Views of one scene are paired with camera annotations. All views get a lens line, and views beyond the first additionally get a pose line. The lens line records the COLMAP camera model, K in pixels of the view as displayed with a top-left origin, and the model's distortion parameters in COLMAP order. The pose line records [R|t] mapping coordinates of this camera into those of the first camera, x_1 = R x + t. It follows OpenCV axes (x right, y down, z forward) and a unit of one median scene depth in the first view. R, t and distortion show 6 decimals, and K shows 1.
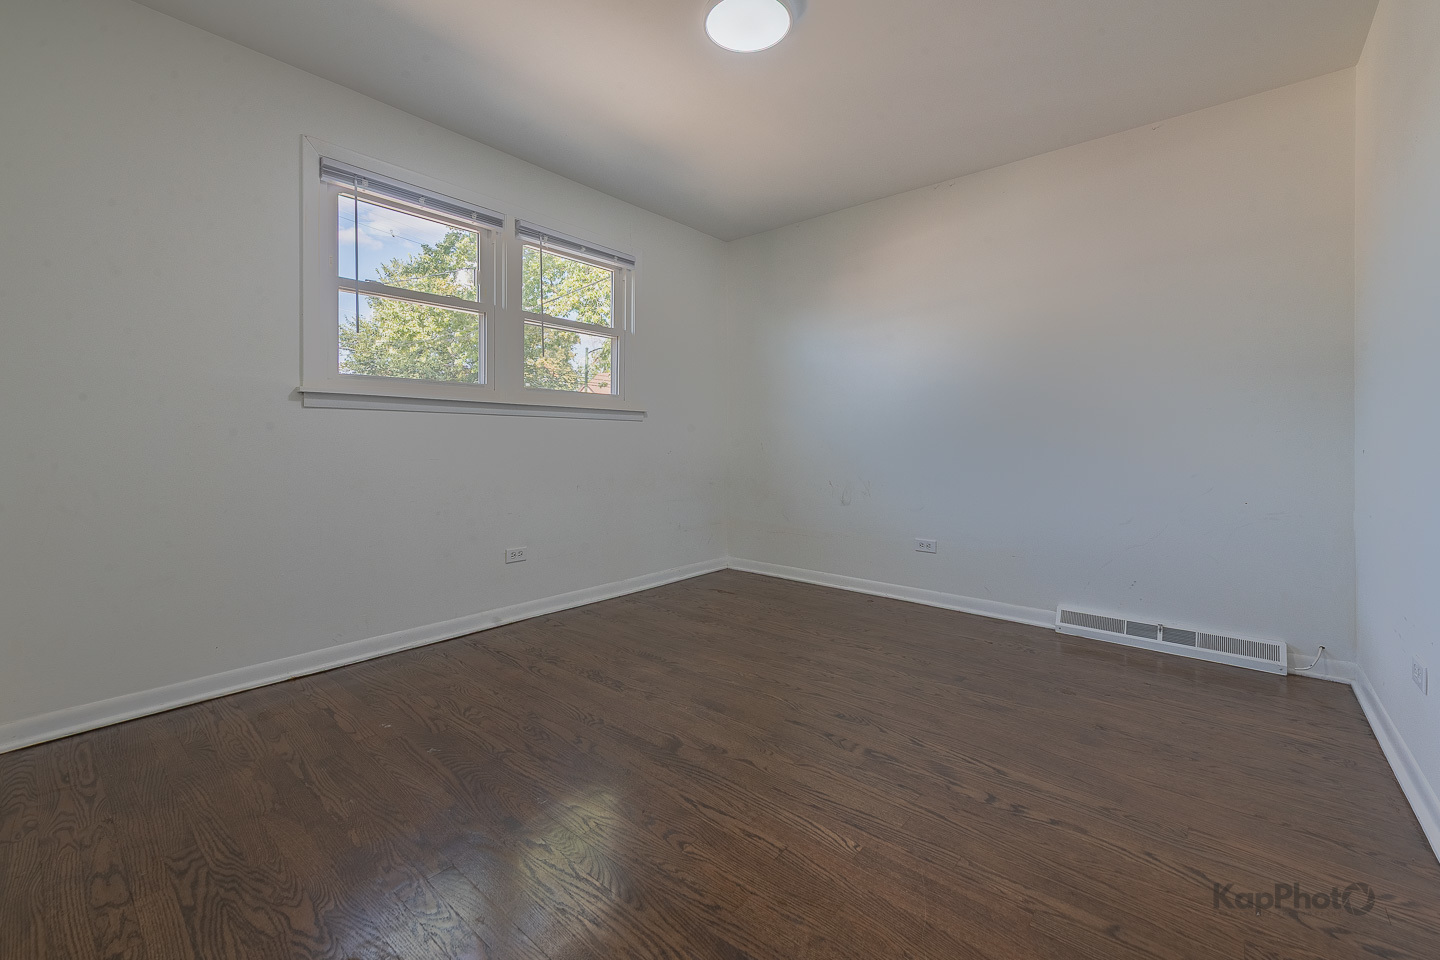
lens RADIAL K [[586.3, 0, 716.7], [0, 586.3, 457.6], [0, 0, 1]] dist [0.006562, -0.000442]
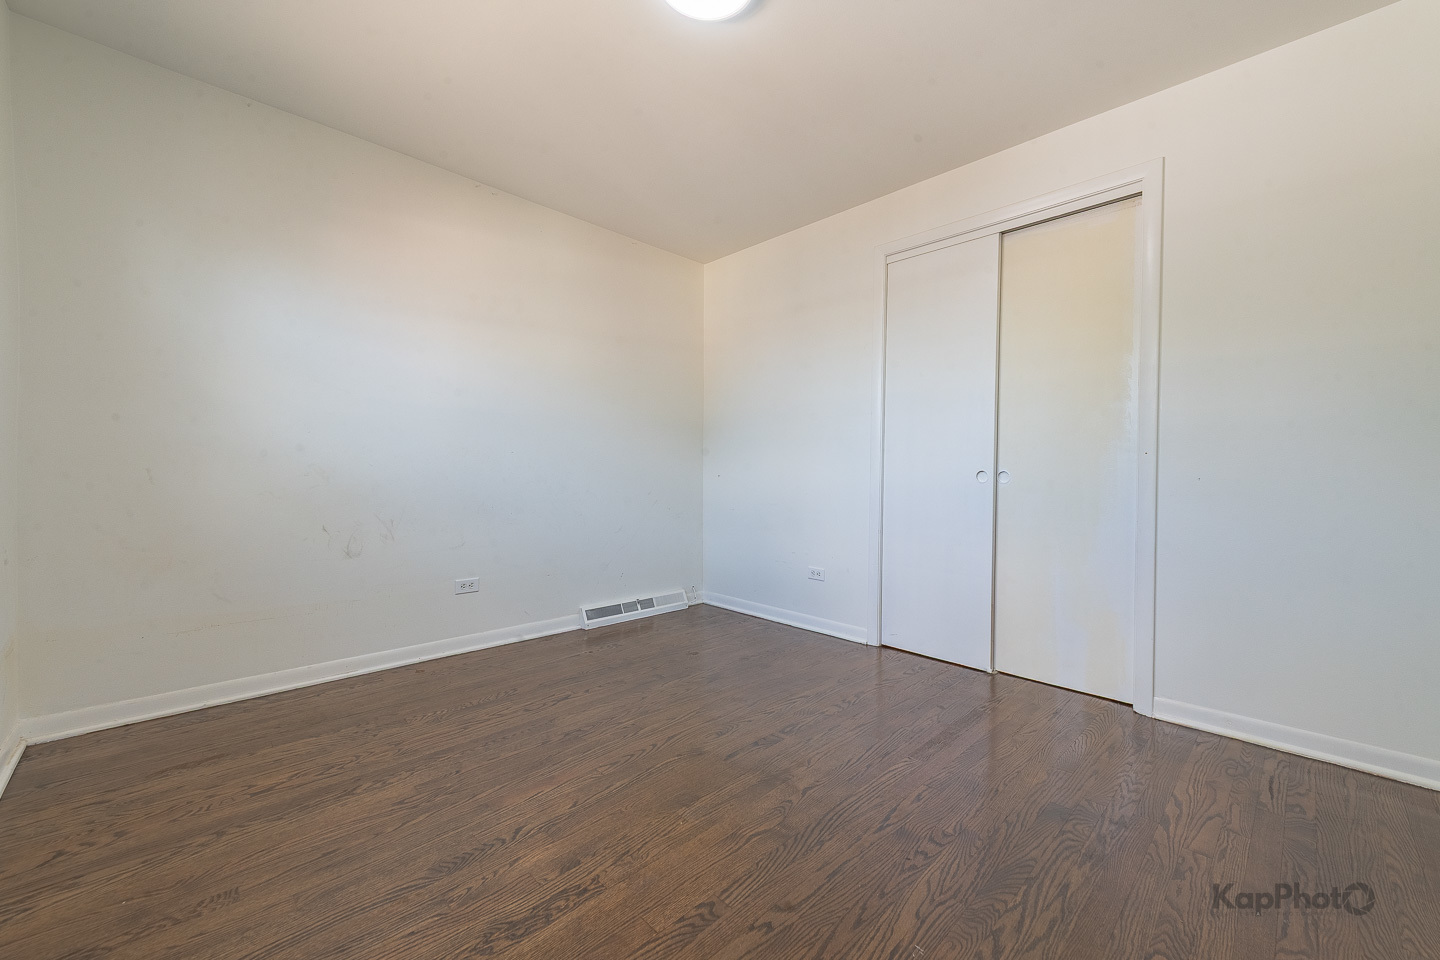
lens RADIAL K [[580.1, 0, 719.4], [0, 580.1, 474.9], [0, 0, 1]] dist [0.020369, -0.007999]
pose [[0.087020, -0.008588, 0.996170, -0.784880], [0.022691, 0.999720, 0.006636, -0.023677], [-0.995948, 0.022027, 0.087191, 0.870152]]
